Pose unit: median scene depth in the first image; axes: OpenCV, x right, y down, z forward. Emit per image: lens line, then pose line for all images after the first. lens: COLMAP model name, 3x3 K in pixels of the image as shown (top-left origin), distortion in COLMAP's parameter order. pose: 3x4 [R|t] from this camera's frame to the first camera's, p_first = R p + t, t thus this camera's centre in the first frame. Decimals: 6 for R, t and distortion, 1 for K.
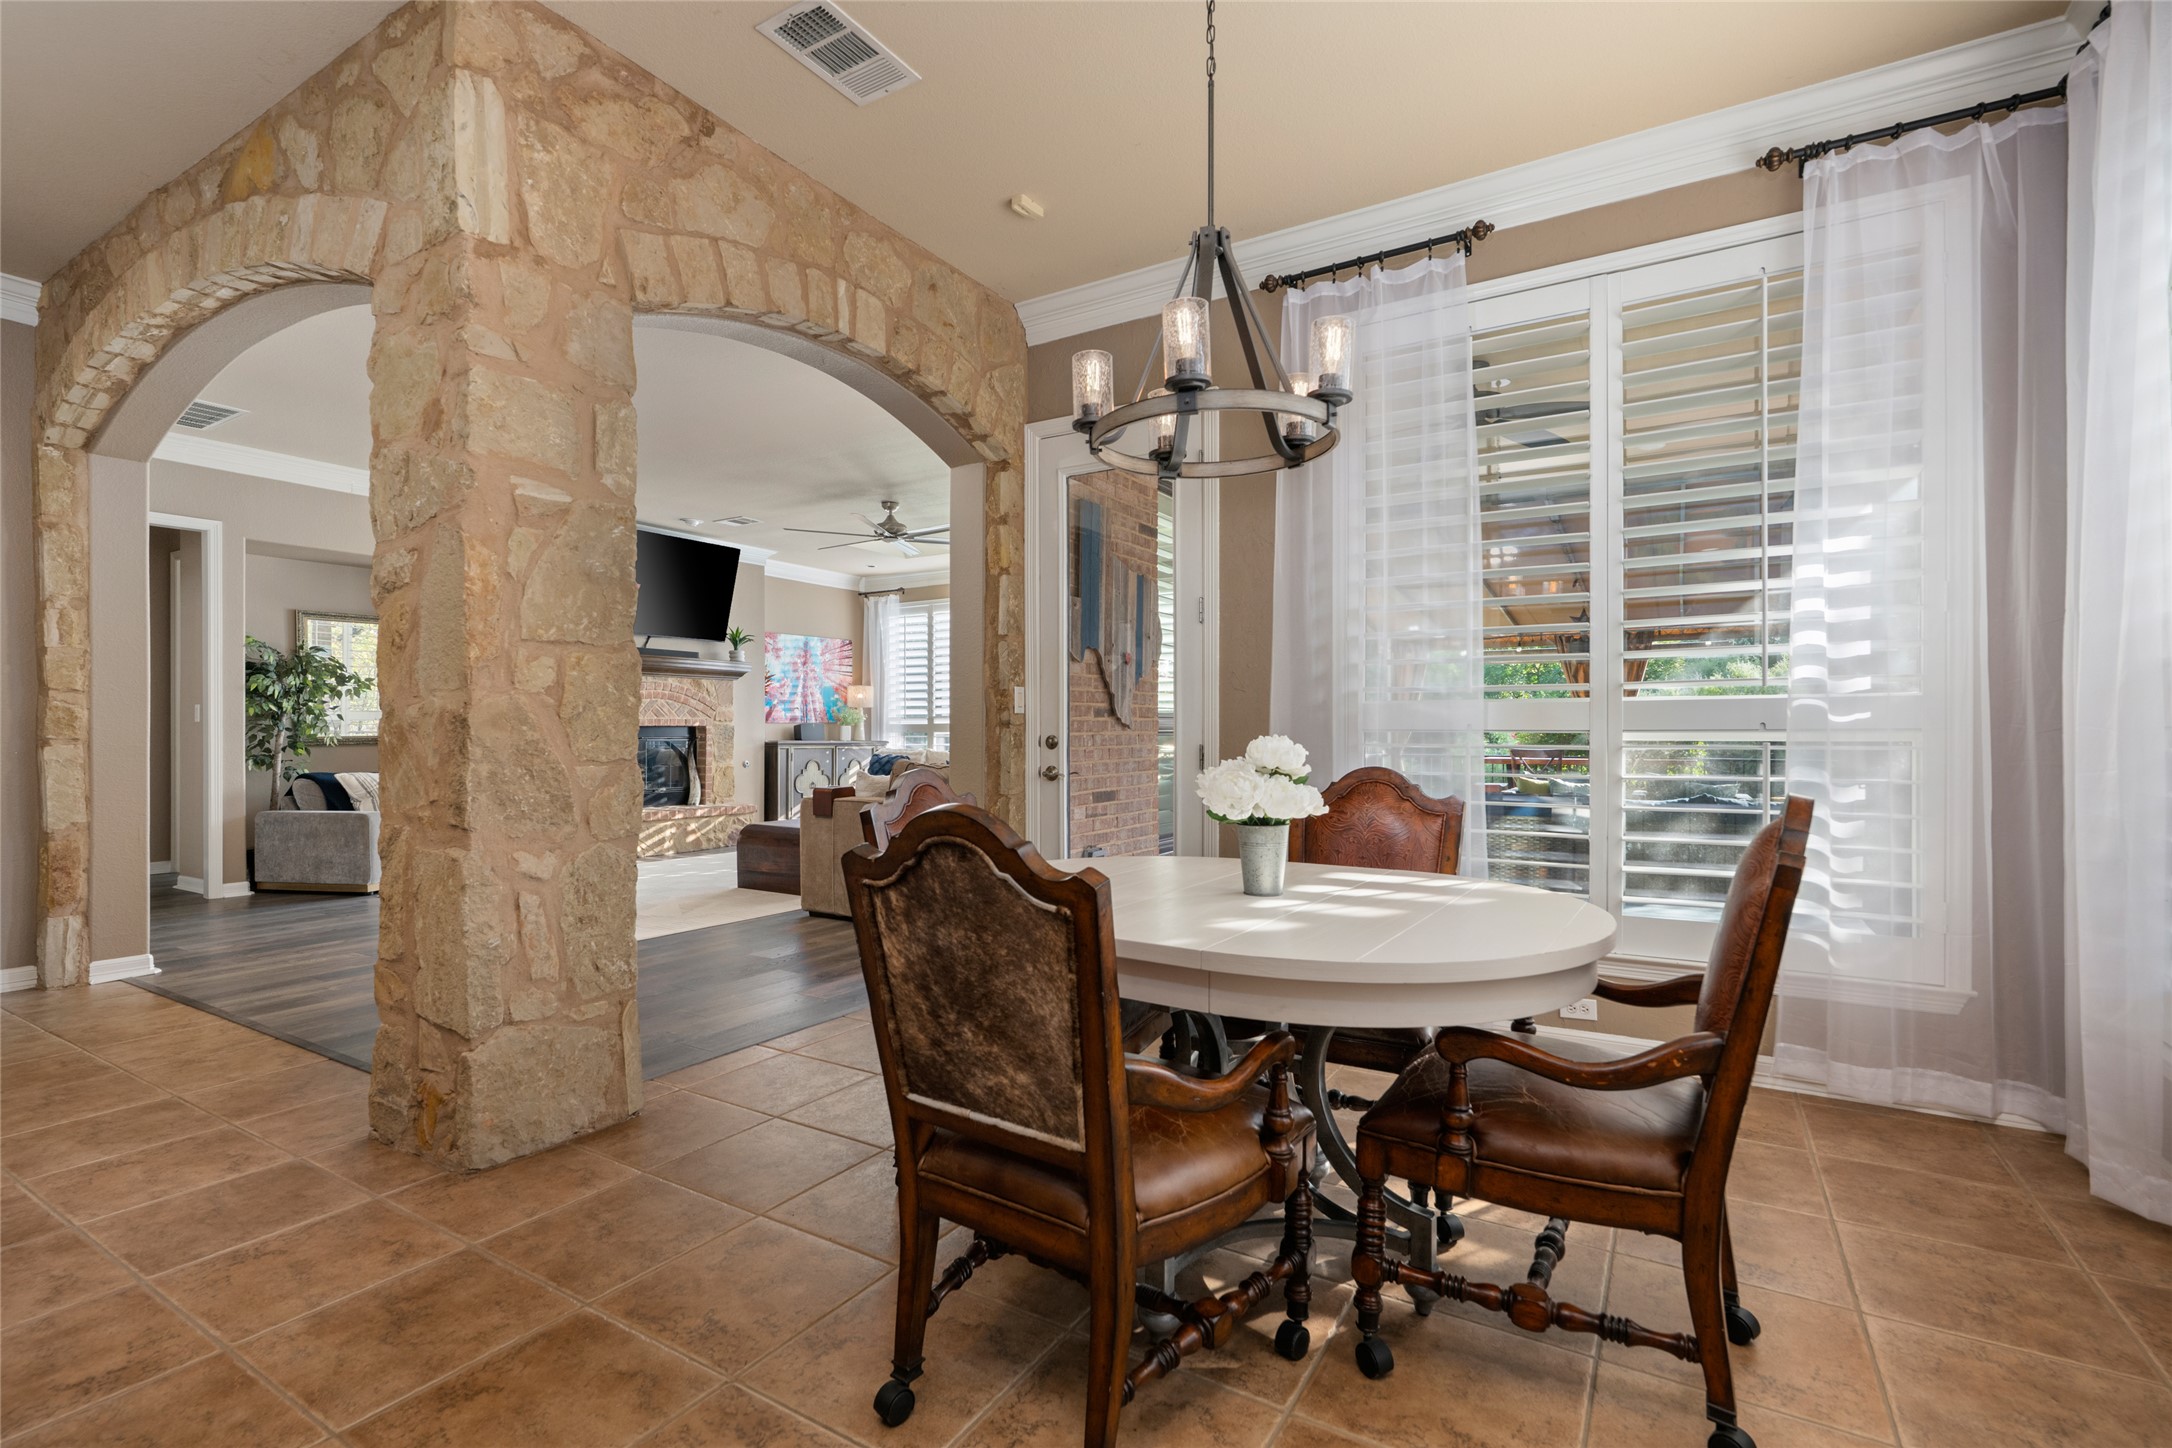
lens RADIAL K [[973.0, 0, 1098.2], [0, 973.0, 726.3], [0, 0, 1]] dist [0.000588, 0.000027]
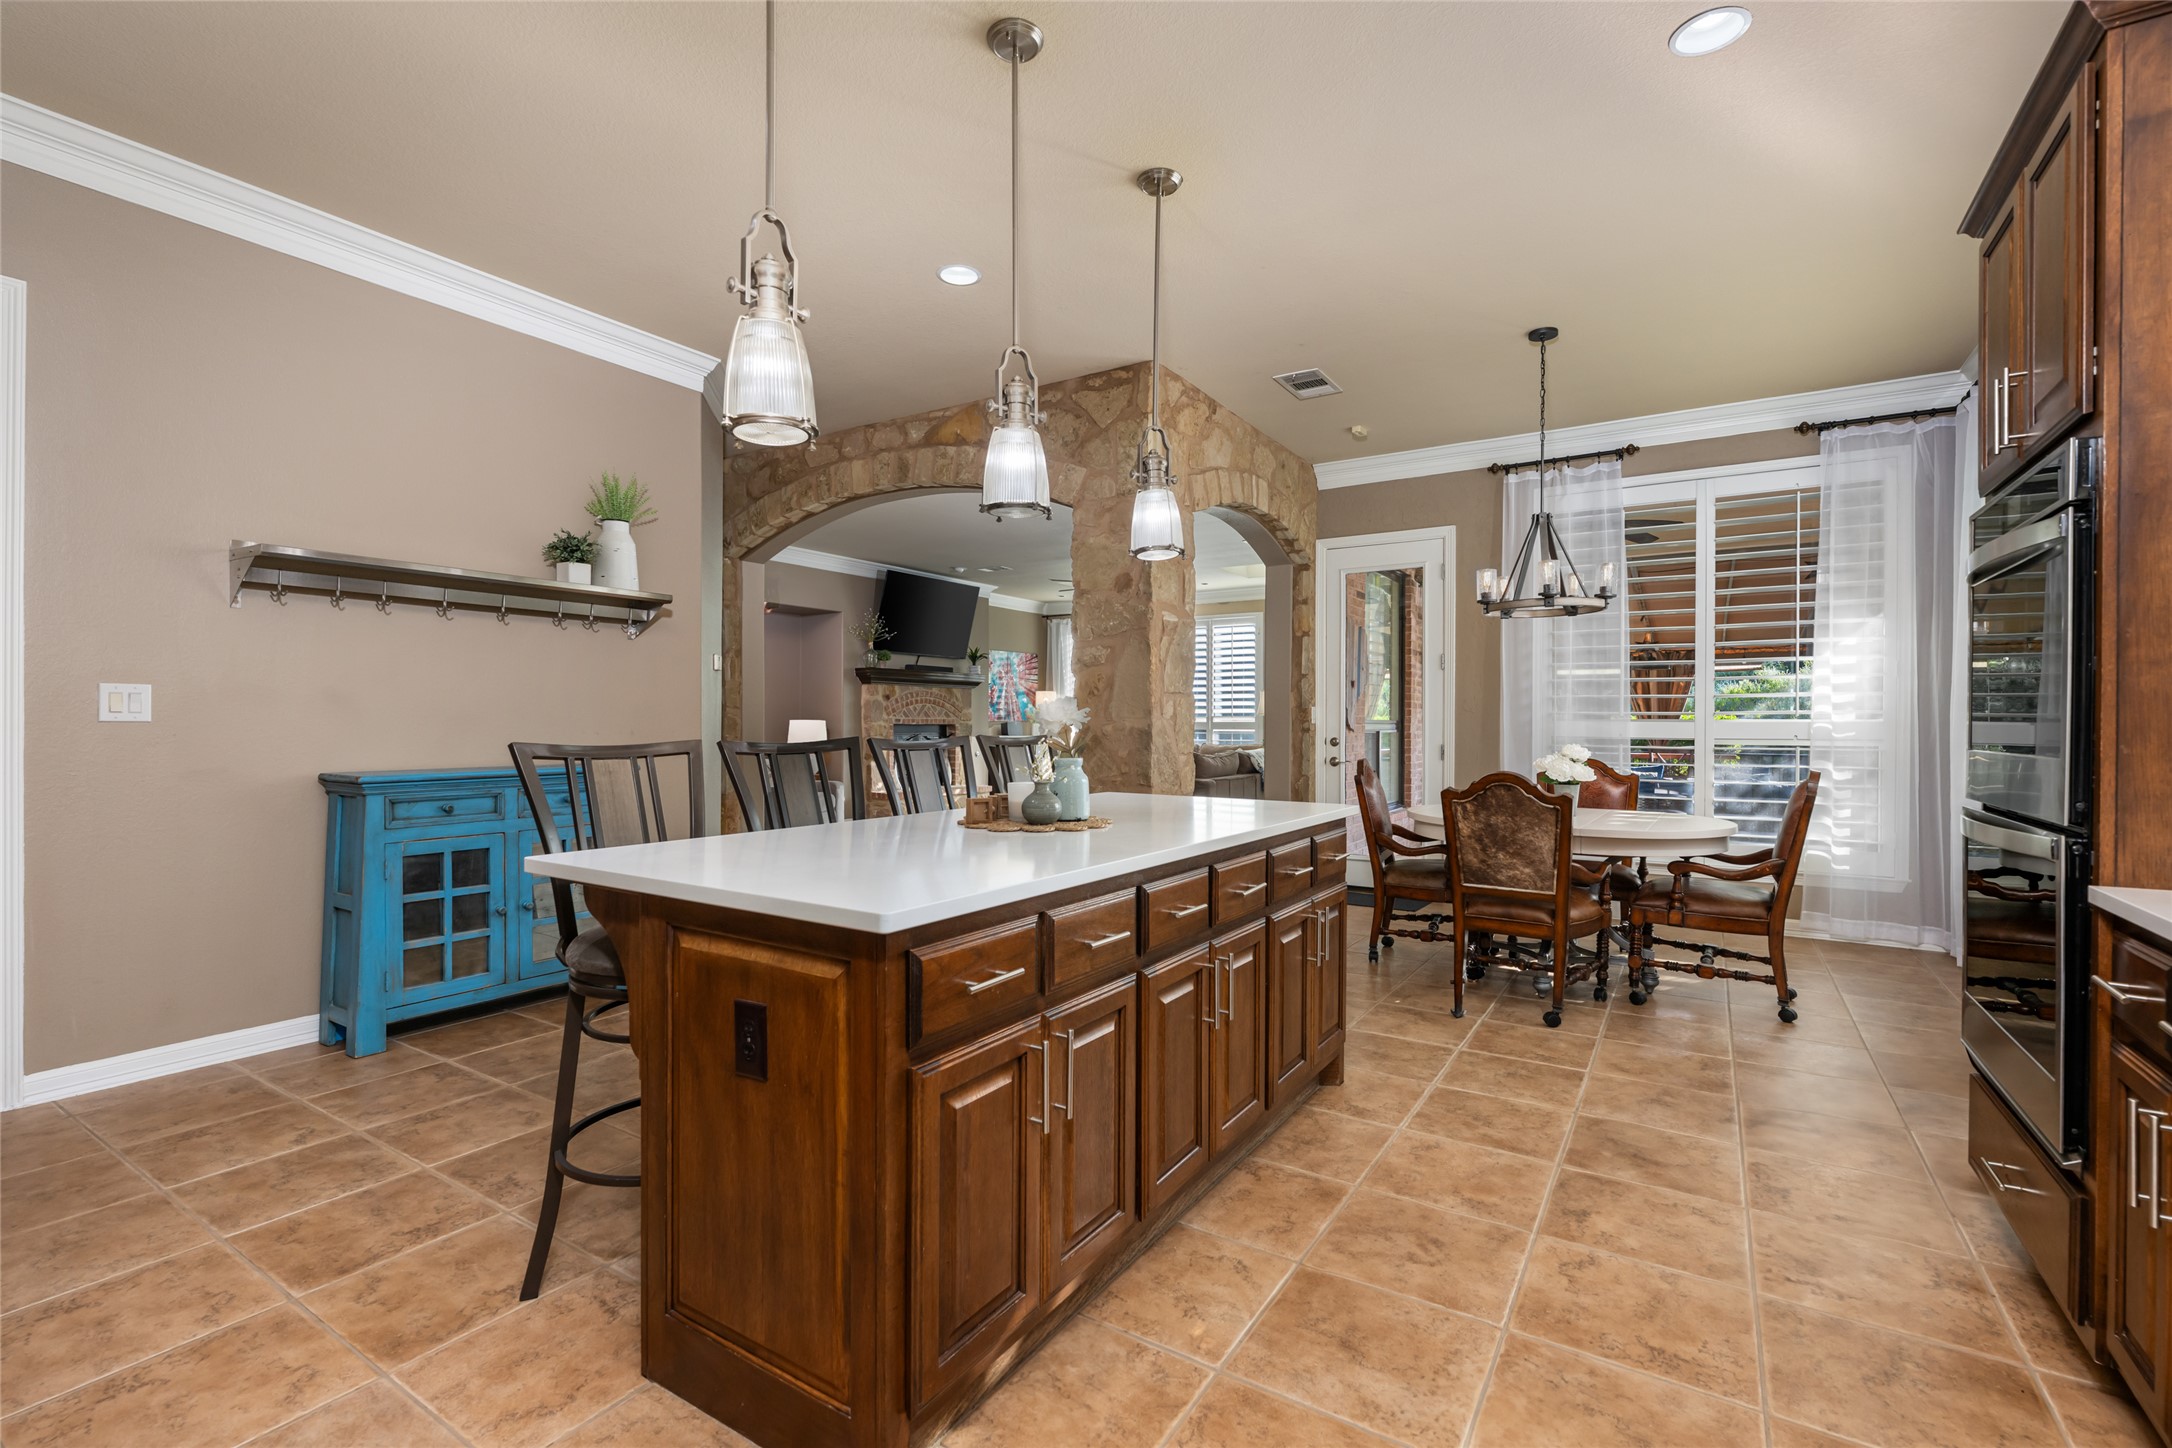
lens RADIAL K [[973.0, 0, 1080.5], [0, 973.0, 722.1], [0, 0, 1]] dist [0.000588, 0.000027]
pose [[0.999668, 0.004694, -0.025323, -0.631662], [-0.004563, 0.999976, 0.005226, -0.033419], [0.025347, -0.005109, 0.999666, -0.886206]]
